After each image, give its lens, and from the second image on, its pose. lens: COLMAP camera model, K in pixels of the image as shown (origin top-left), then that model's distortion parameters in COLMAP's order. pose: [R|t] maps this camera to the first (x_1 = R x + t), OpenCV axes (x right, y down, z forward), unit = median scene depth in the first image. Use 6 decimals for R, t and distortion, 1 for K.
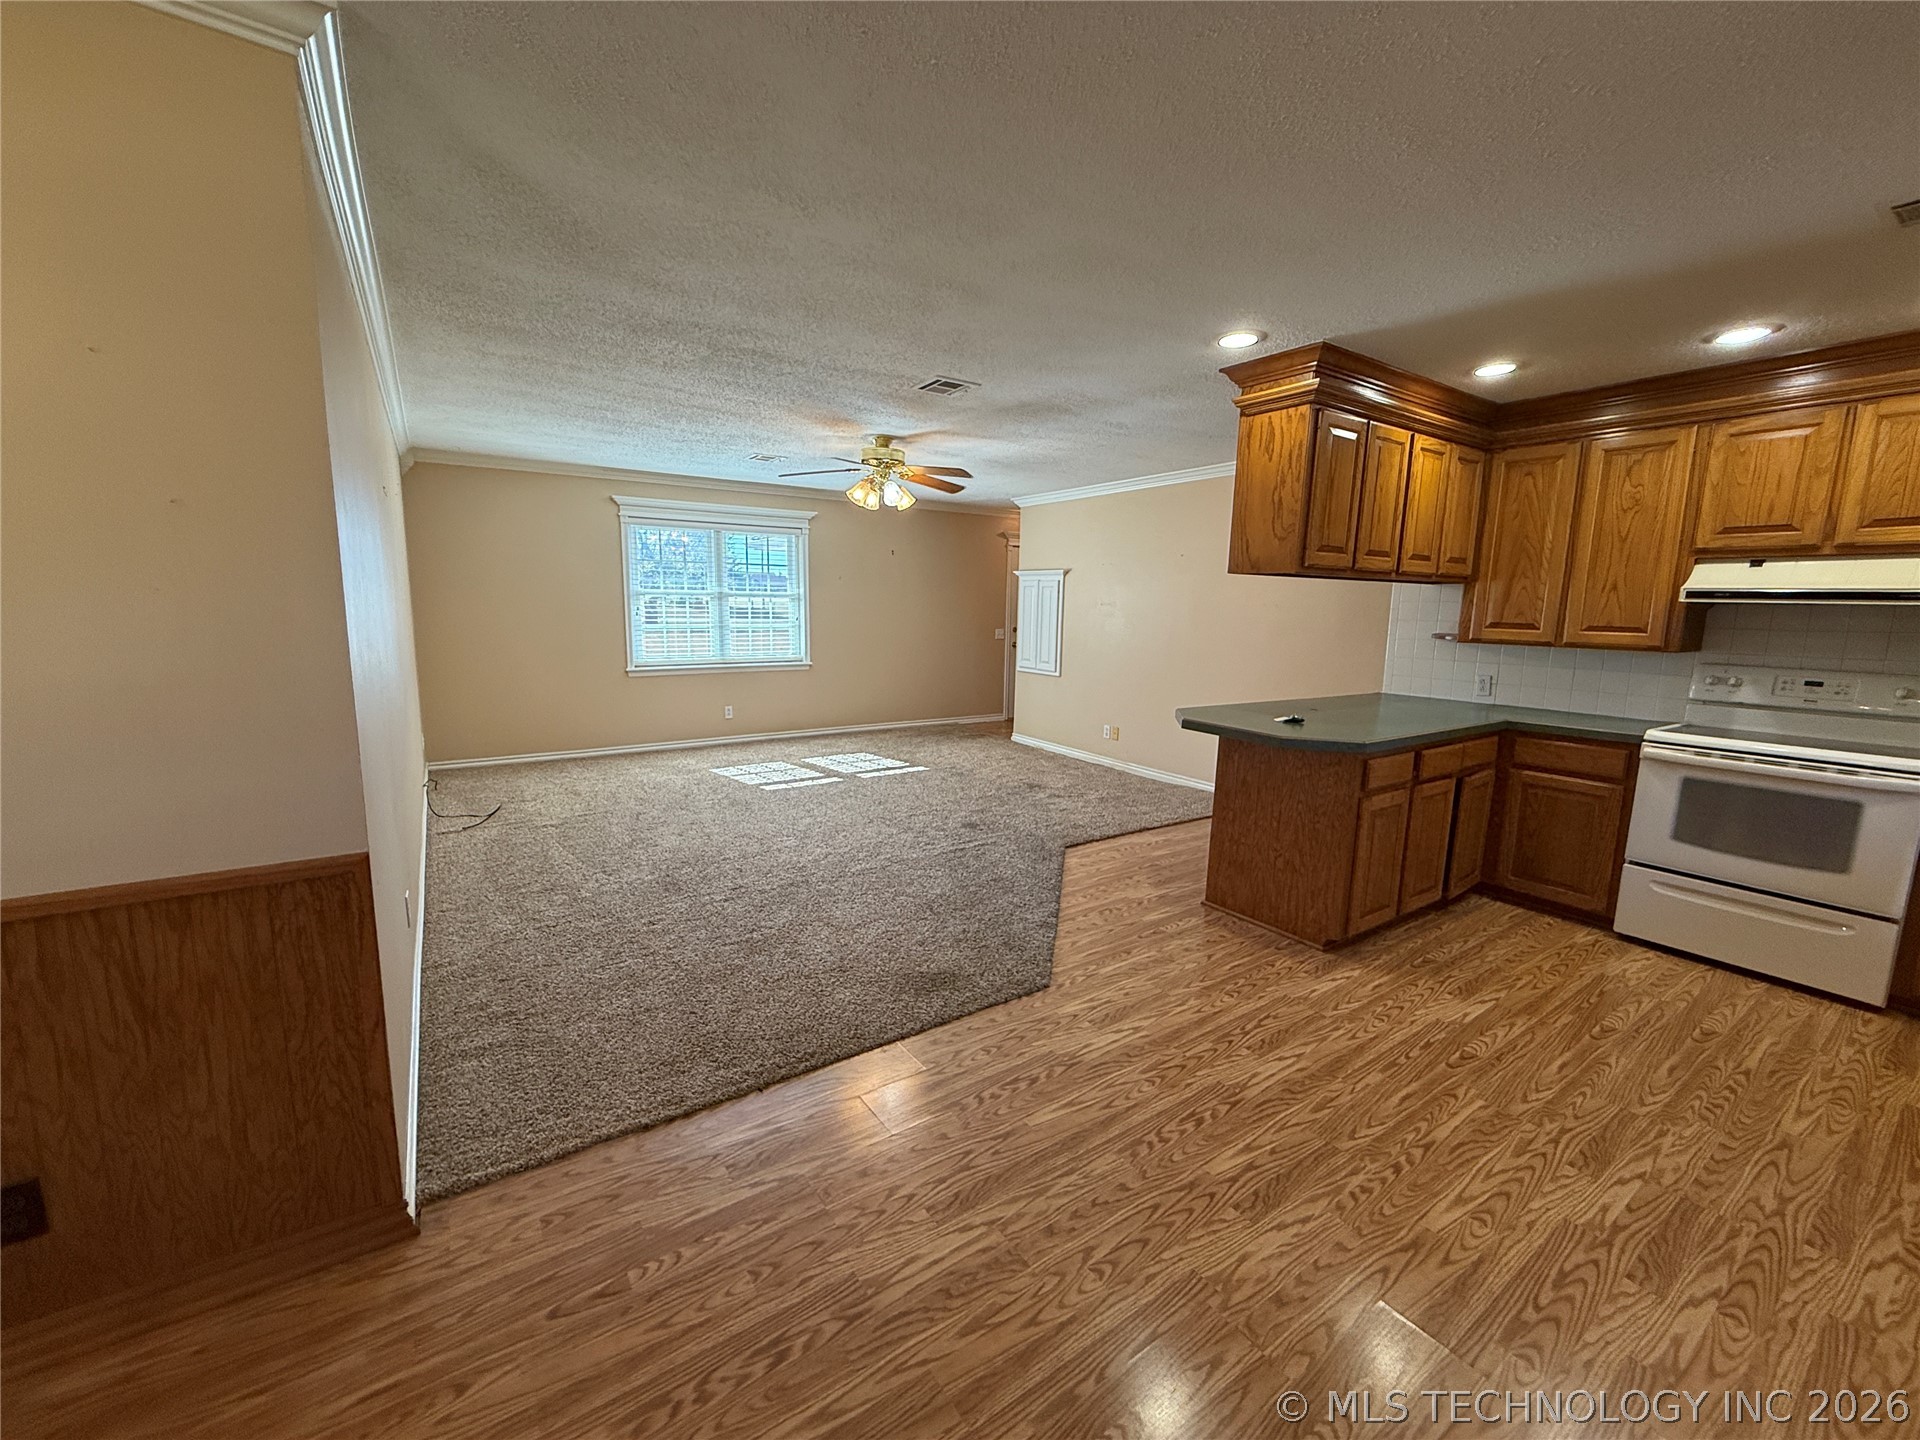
lens RADIAL K [[762.6, 0, 953.0], [0, 762.6, 717.5], [0, 0, 1]] dist [-0.000656, 0.000391]
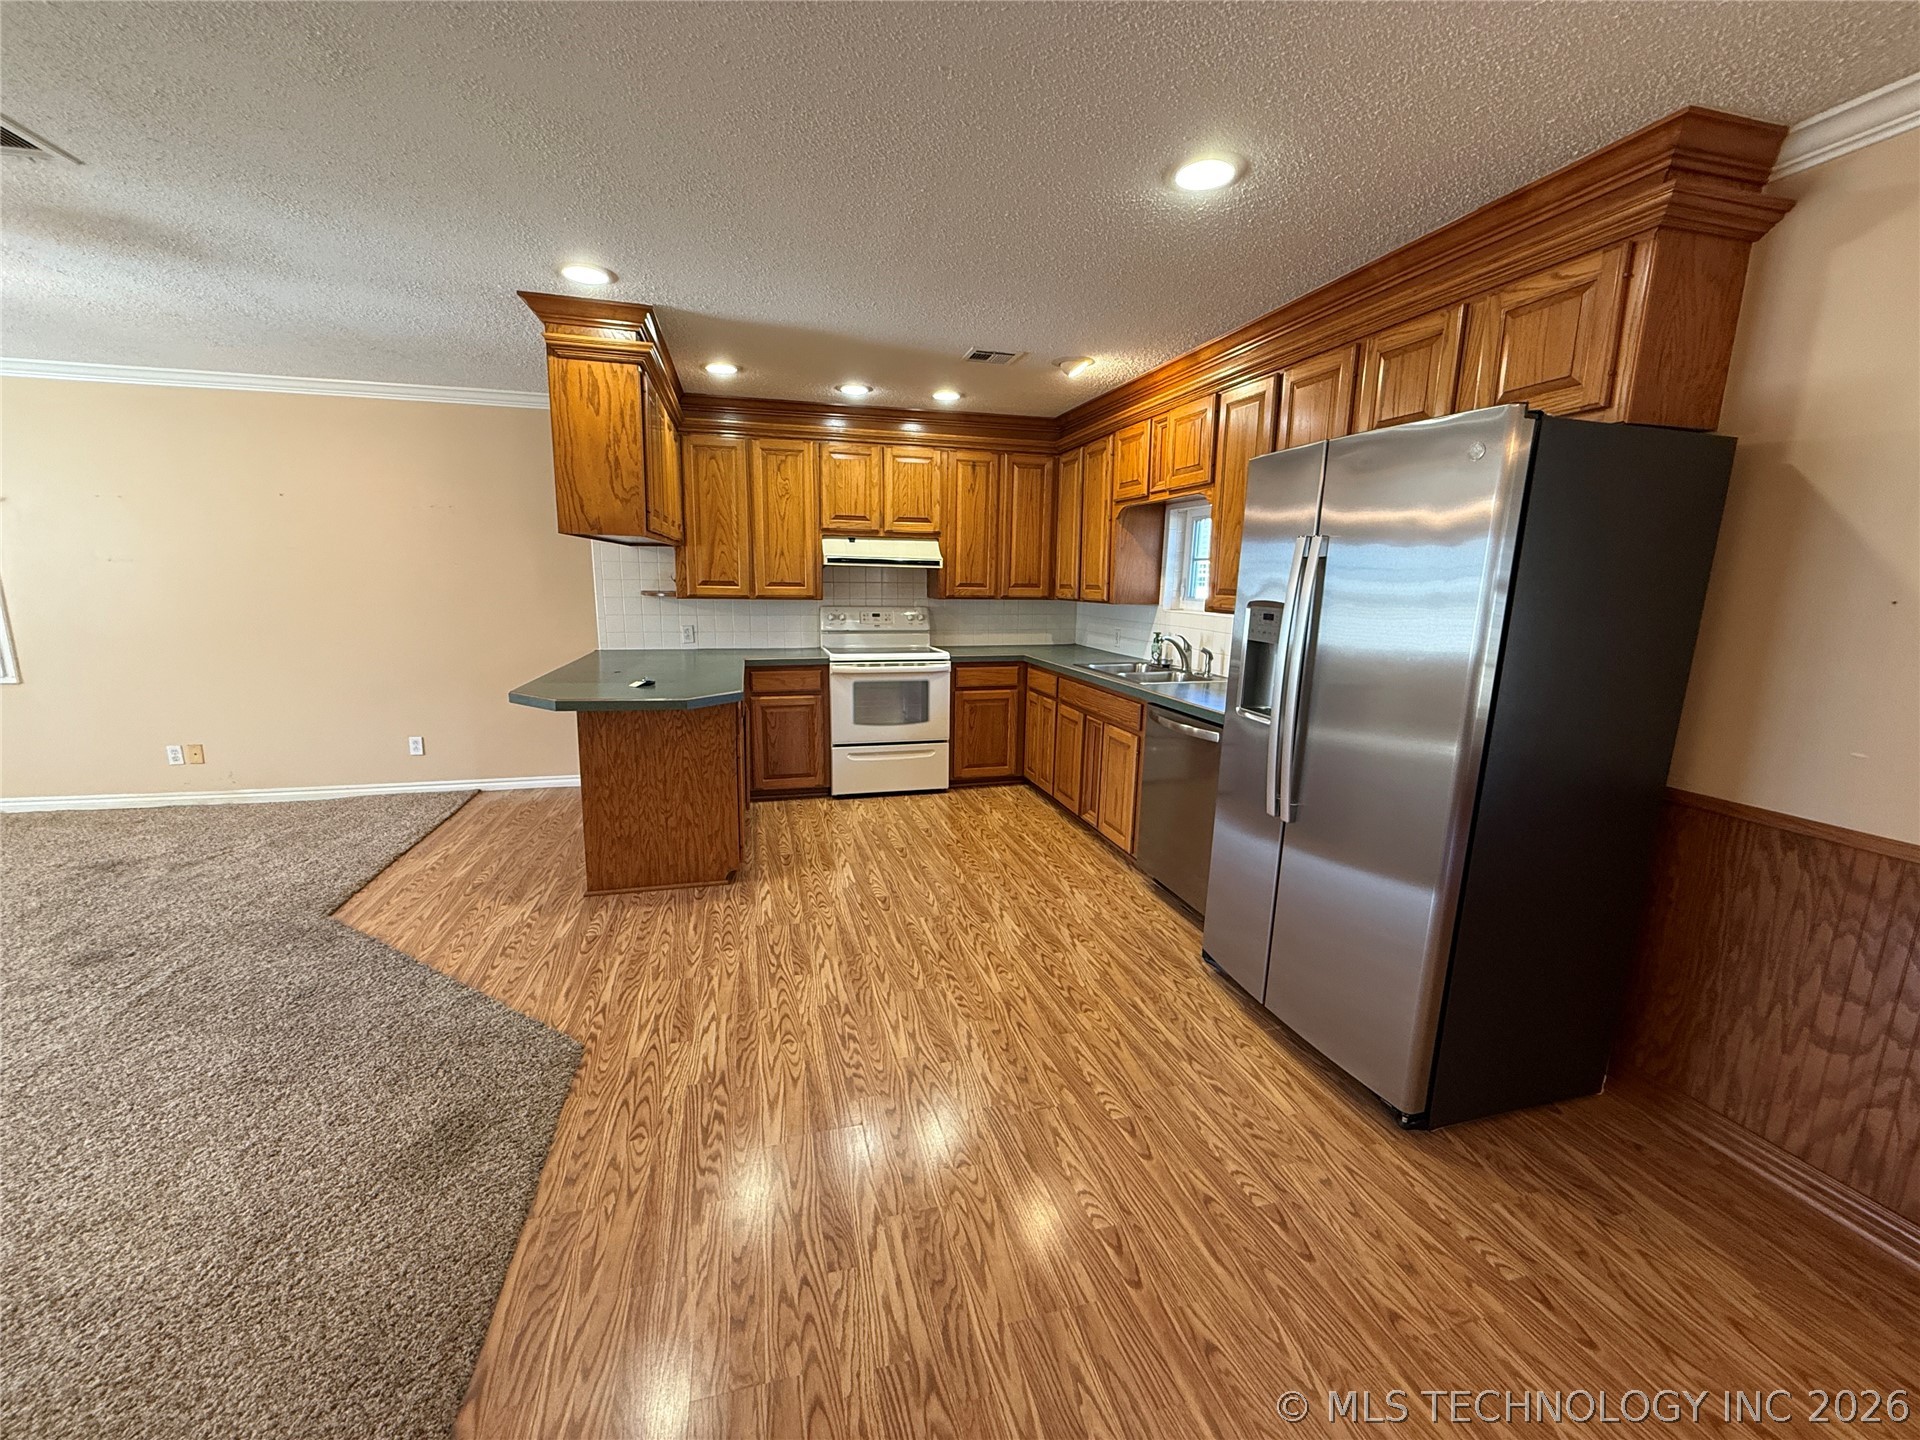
lens RADIAL K [[762.6, 0, 954.5], [0, 762.6, 716.4], [0, 0, 1]] dist [-0.000656, 0.000391]
pose [[0.327836, -0.185654, 0.926313, -0.375061], [0.128535, 0.980149, 0.150954, -0.055331], [-0.935950, 0.069576, 0.345191, 0.280979]]
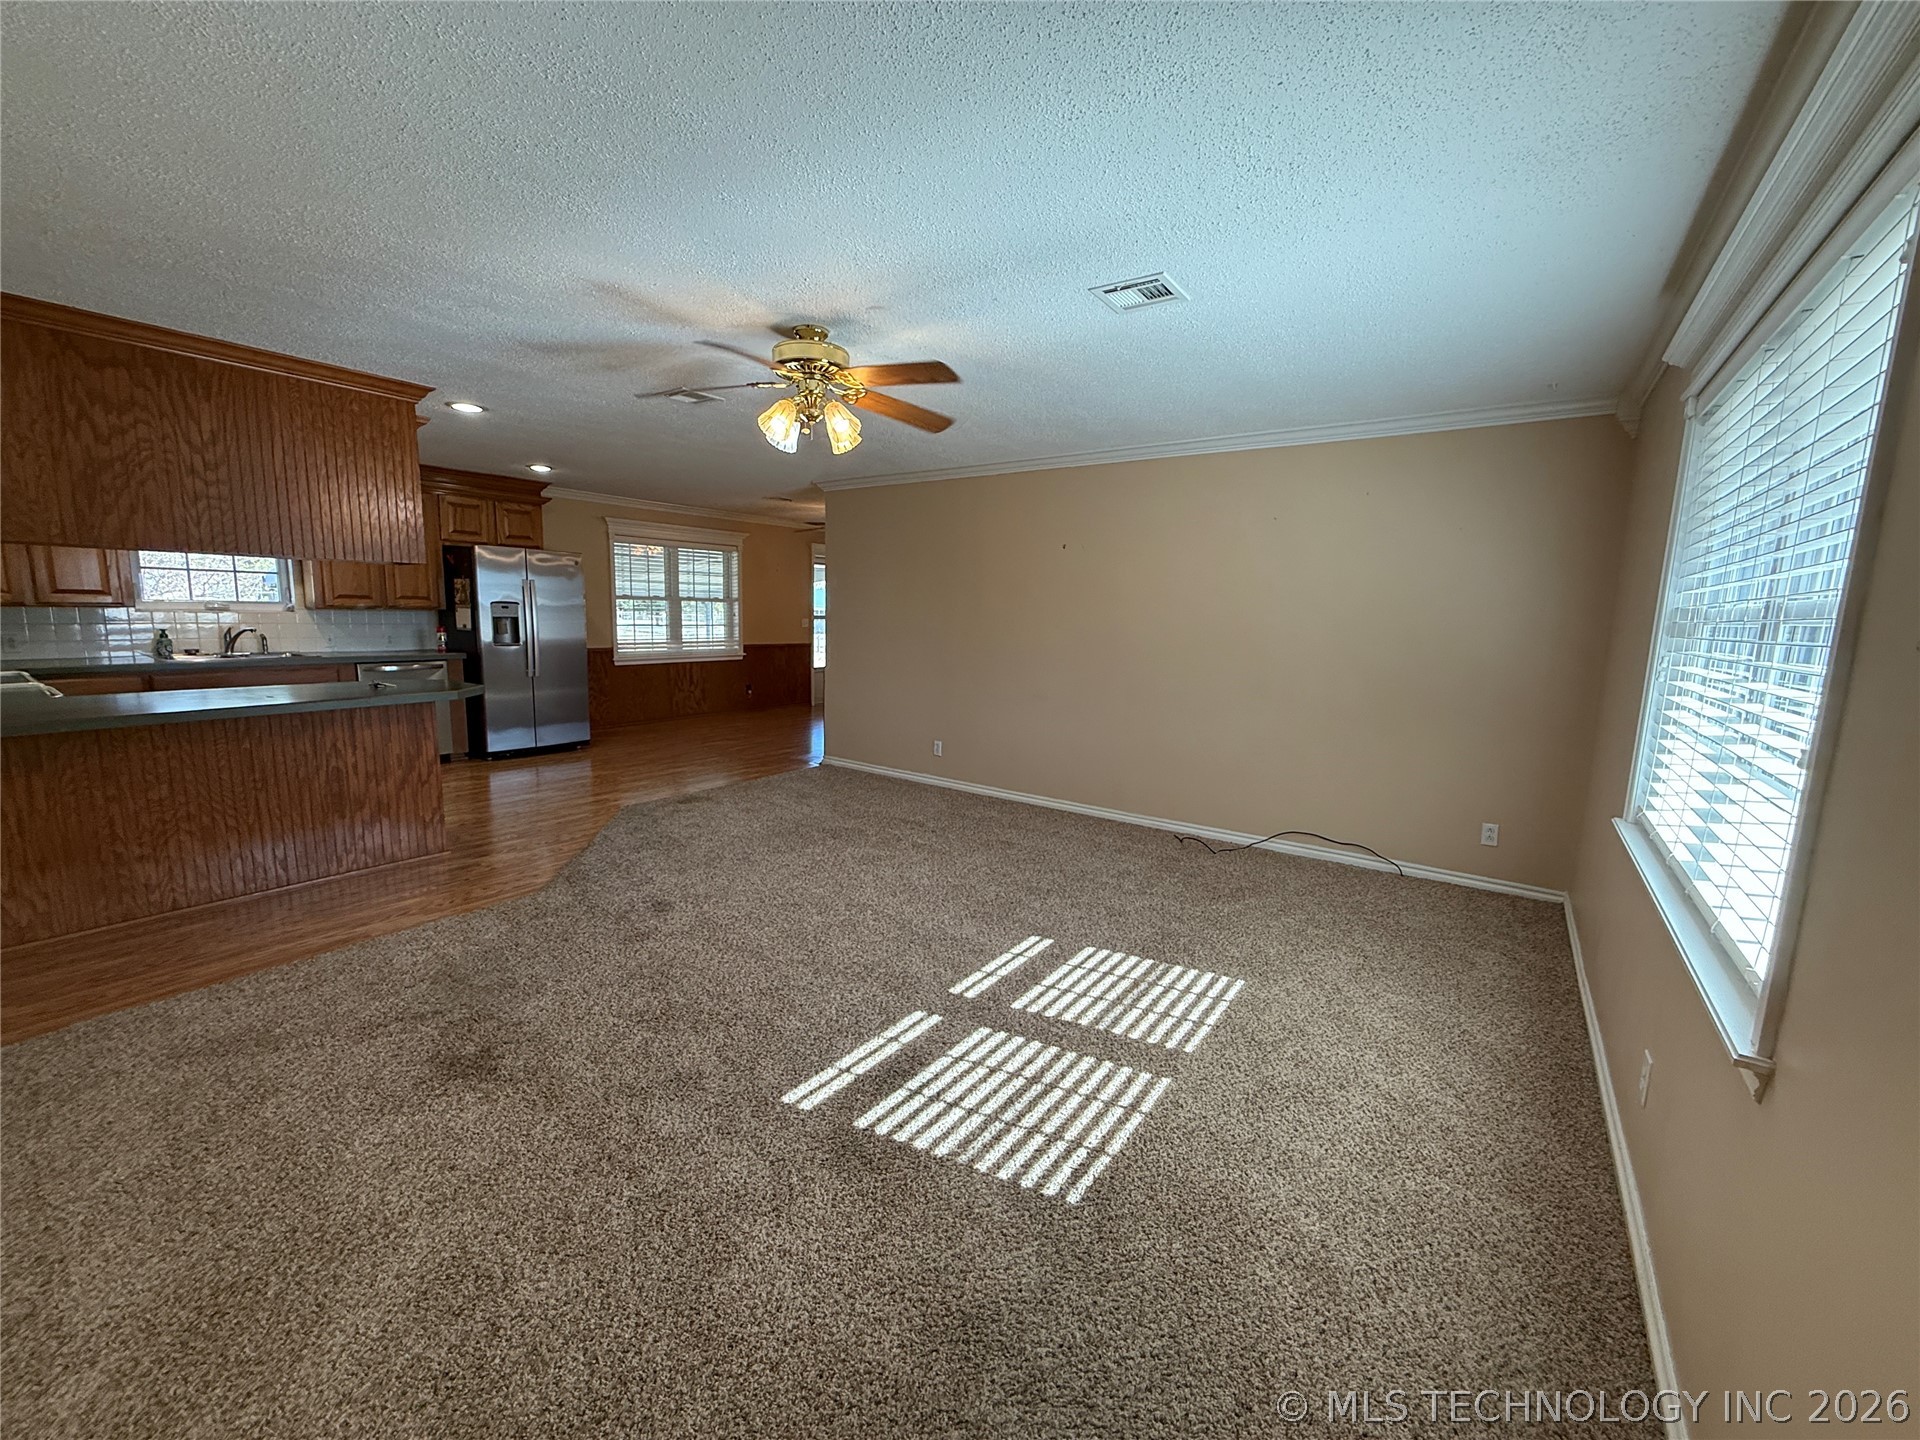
lens RADIAL K [[762.6, 0, 956.3], [0, 762.6, 719.9], [0, 0, 1]] dist [-0.000656, 0.000391]
pose [[-0.938302, 0.004494, -0.345787, 0.008788], [-0.097307, 0.956083, 0.276471, -0.379110], [0.331844, 0.293061, -0.896658, 2.473597]]
